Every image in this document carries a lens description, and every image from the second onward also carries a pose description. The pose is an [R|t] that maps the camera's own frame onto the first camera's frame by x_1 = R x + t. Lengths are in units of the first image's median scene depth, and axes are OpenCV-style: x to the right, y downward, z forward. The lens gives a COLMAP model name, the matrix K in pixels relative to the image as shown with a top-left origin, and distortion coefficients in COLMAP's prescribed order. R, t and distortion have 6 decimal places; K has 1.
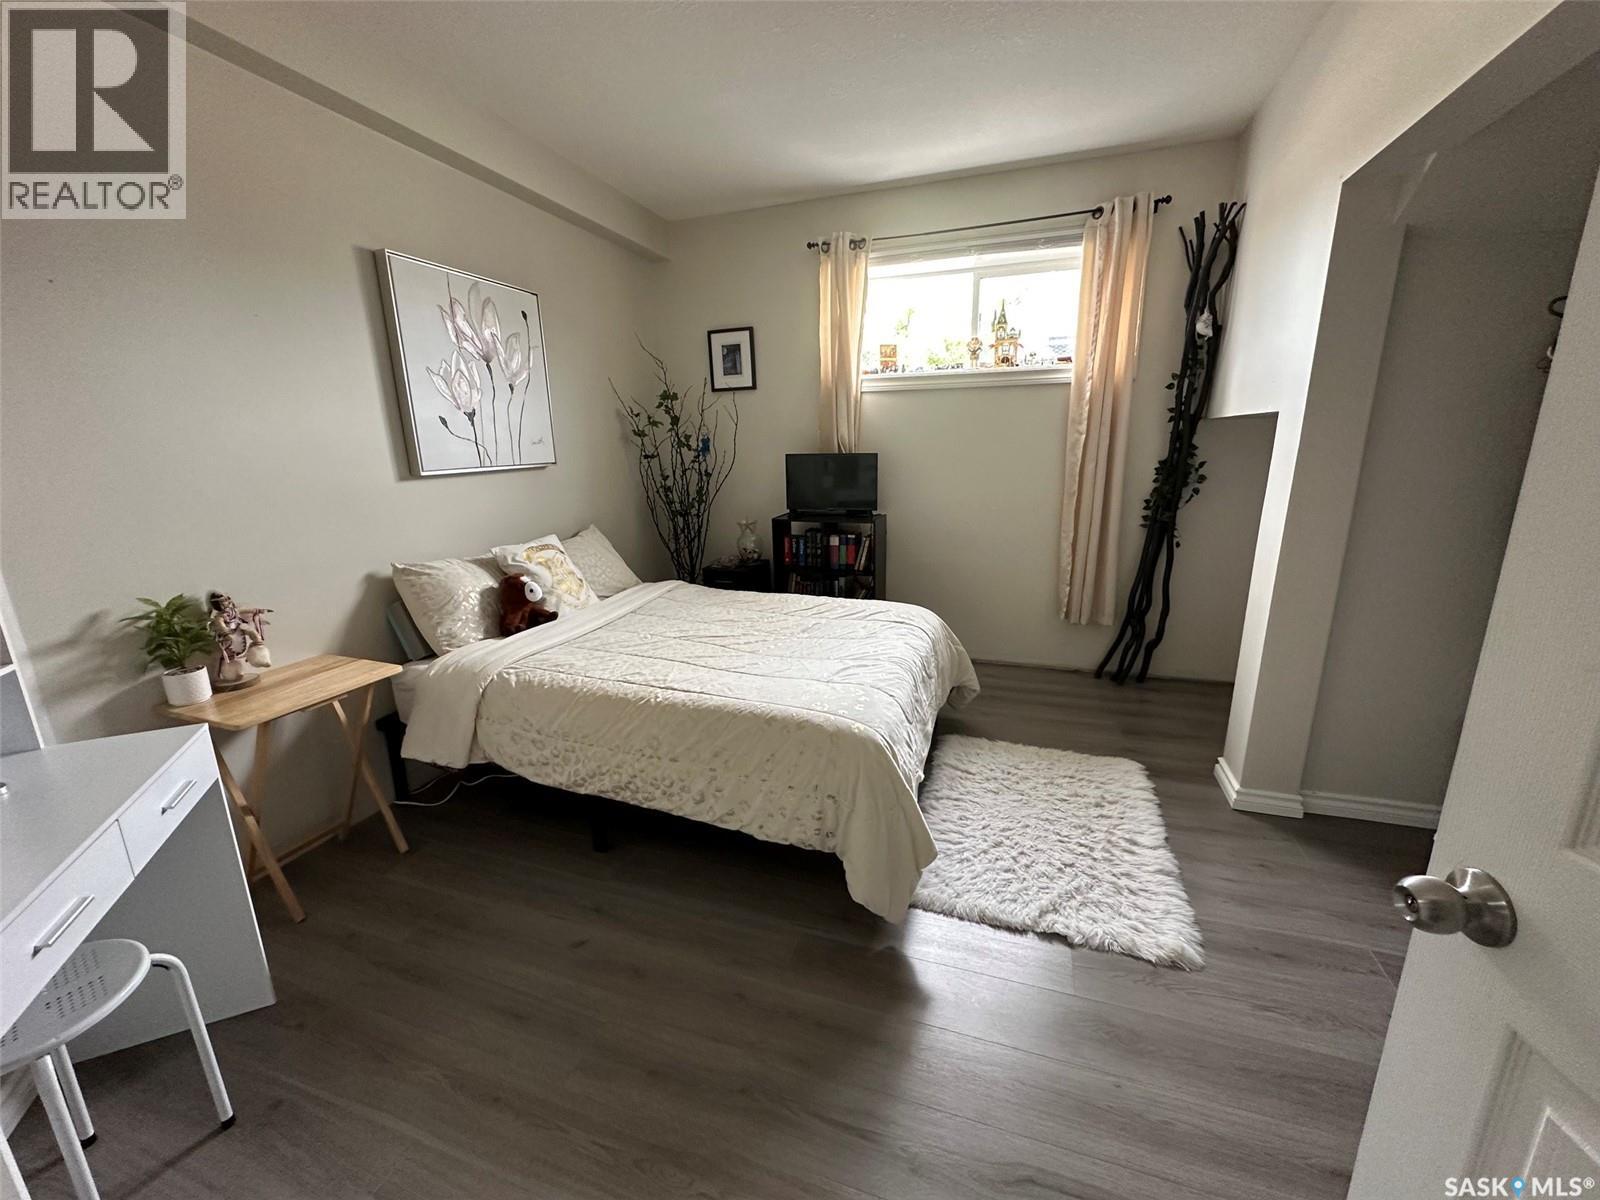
lens RADIAL K [[640.2, 0, 796.6], [0, 640.2, 601.6], [0, 0, 1]] dist [-0.000480, 0.000180]
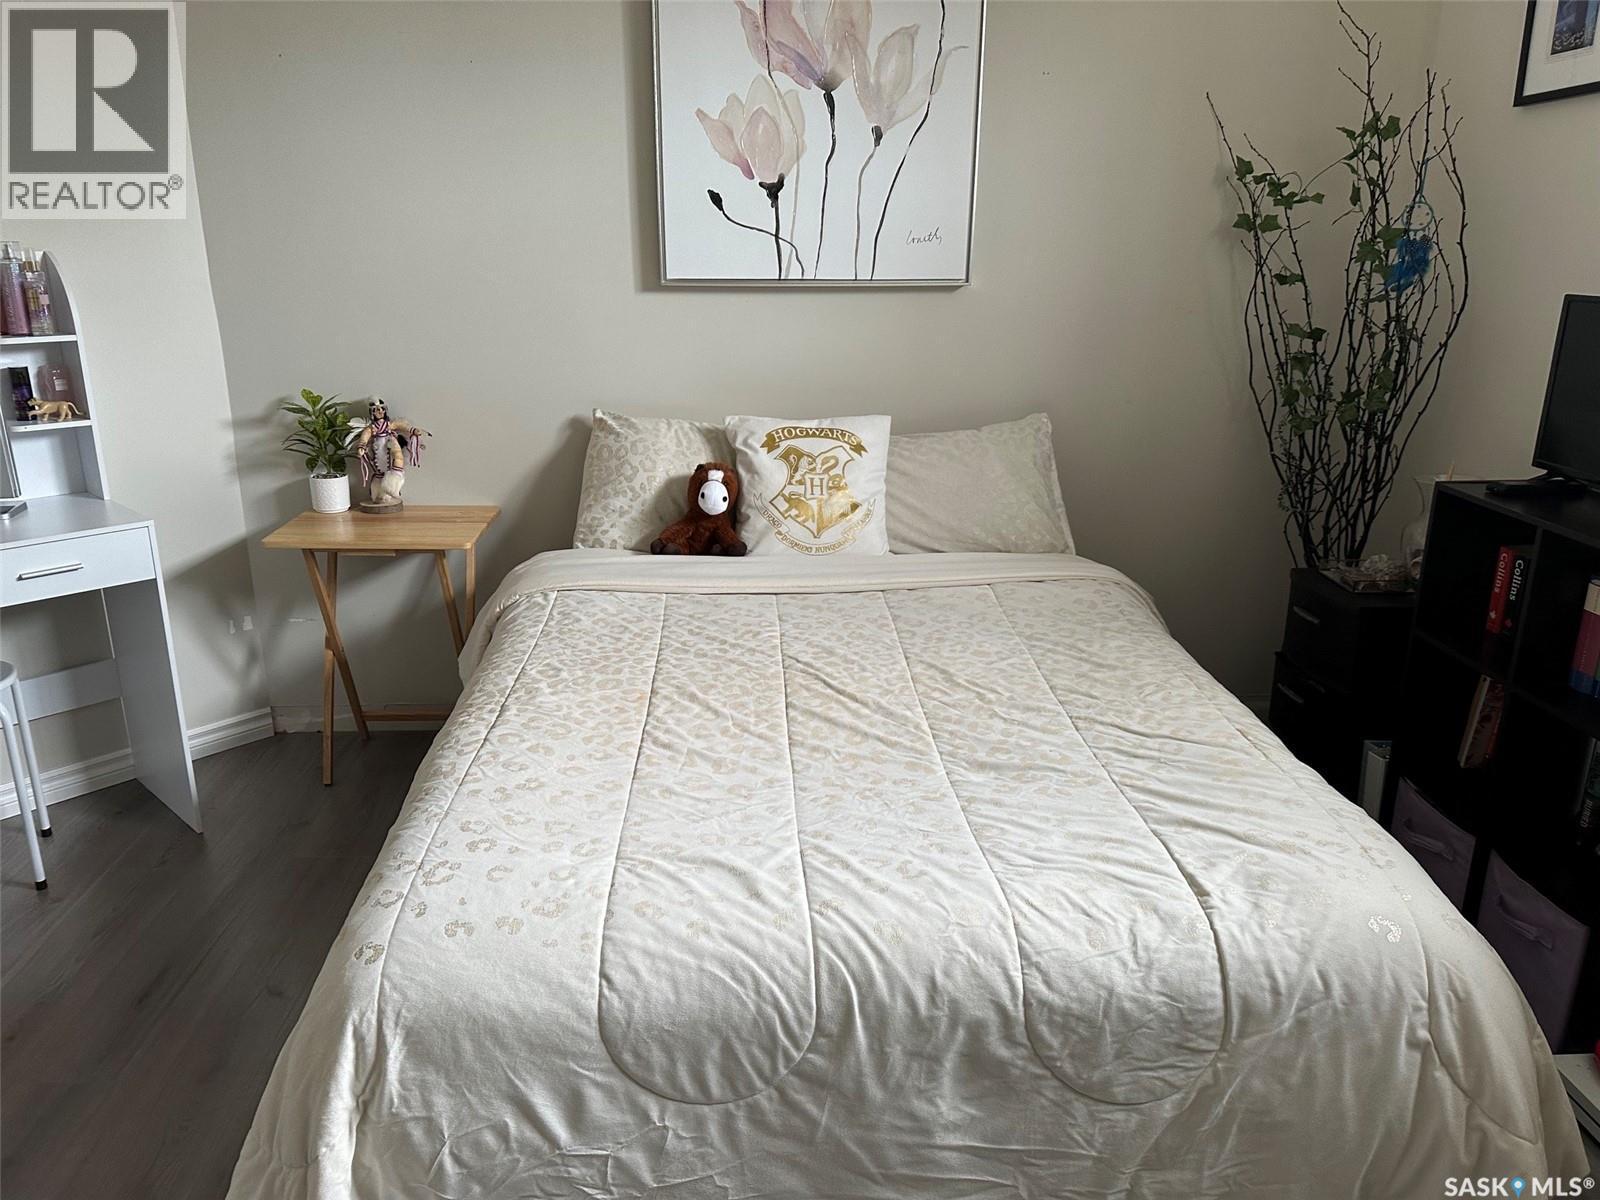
lens RADIAL K [[1120.9, 0, 800.0], [0, 1120.9, 600.0], [0, 0, 1]] dist [0.105850, -0.152446]
pose [[0.384801, 0.307285, -0.870347, 0.536182], [-0.244281, 0.943236, 0.225016, -0.175516], [0.890087, 0.126023, 0.438022, 0.616077]]
